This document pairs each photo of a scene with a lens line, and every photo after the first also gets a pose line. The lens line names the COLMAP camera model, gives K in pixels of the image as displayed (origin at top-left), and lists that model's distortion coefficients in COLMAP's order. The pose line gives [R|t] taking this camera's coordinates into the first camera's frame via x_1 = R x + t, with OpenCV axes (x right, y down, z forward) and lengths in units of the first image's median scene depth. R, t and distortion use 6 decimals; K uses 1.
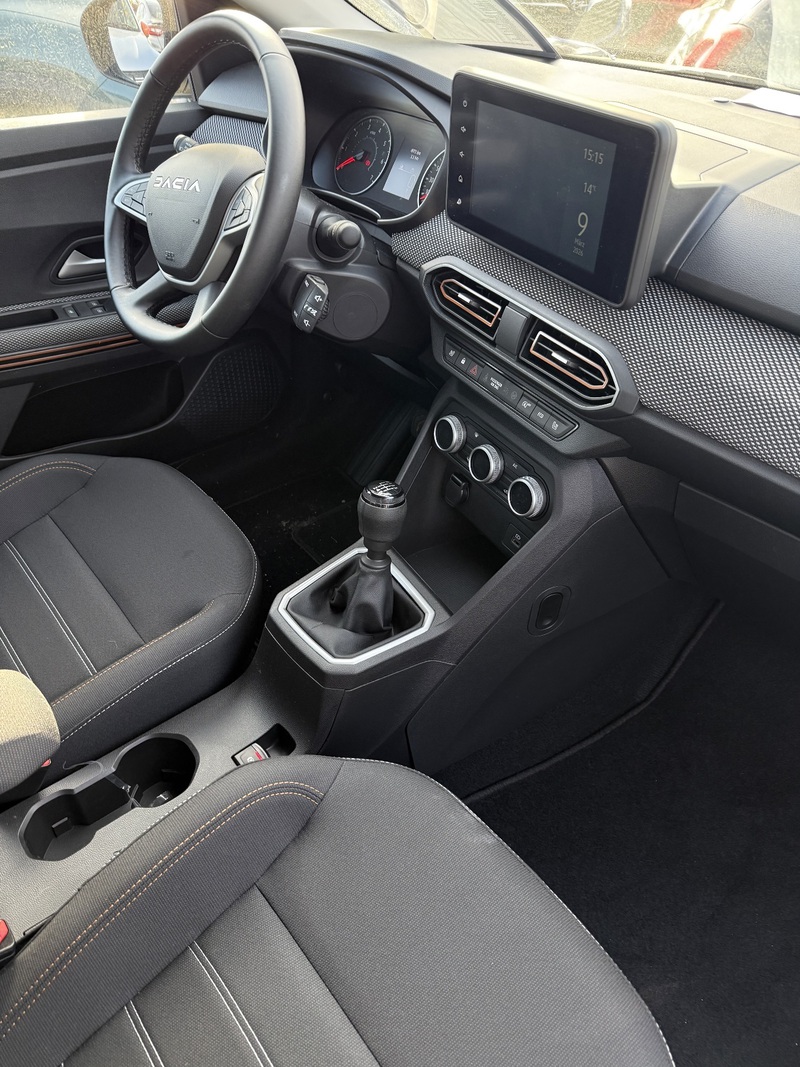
lens RADIAL K [[754.5, 0, 400.0], [0, 754.5, 533.5], [0, 0, 1]] dist [0.084647, -0.138750]
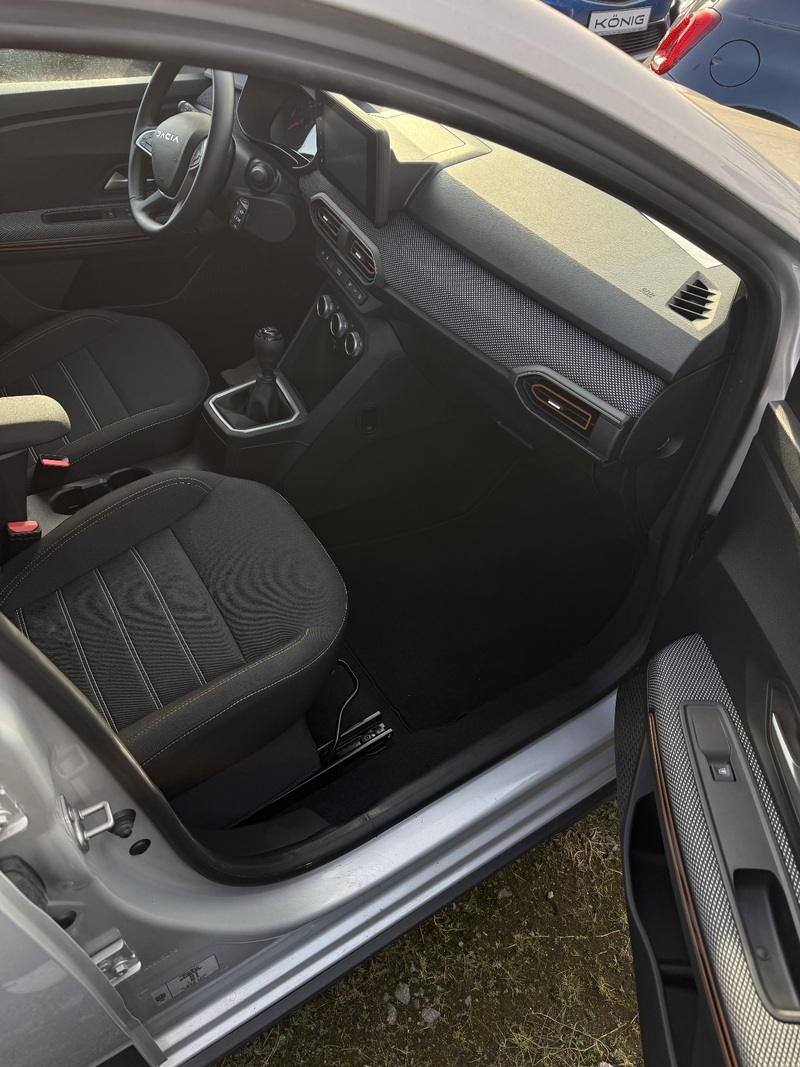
lens RADIAL K [[754.5, 0, 400.0], [0, 754.5, 533.5], [0, 0, 1]] dist [0.084647, -0.138750]
pose [[0.992579, 0.103257, -0.064230, 0.405537], [-0.098513, 0.992448, 0.073092, 0.228717], [0.071292, -0.066222, 0.995255, -0.674866]]
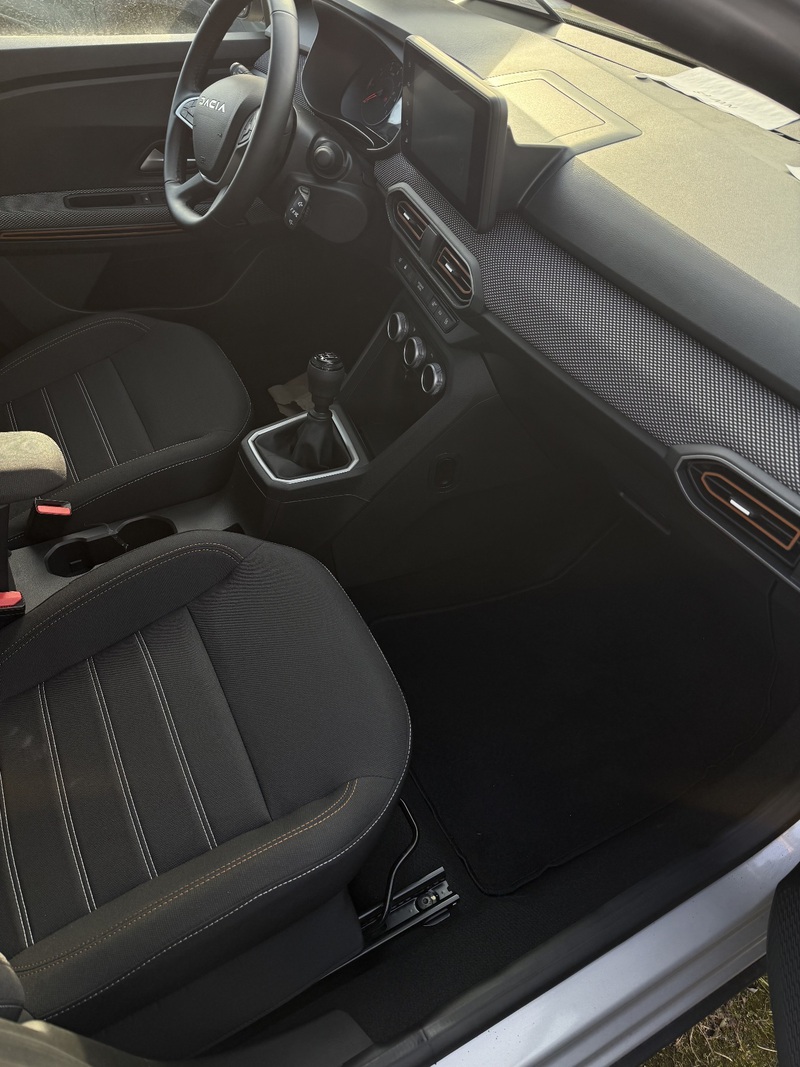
lens RADIAL K [[755.4, 0, 406.0], [0, 755.4, 537.7], [0, 0, 1]] dist [0.086227, -0.127077]
pose [[0.981087, 0.158813, -0.110667, 0.299354], [-0.148743, 0.984396, 0.094017, 0.103810], [0.123871, -0.075778, 0.989401, -0.320993]]
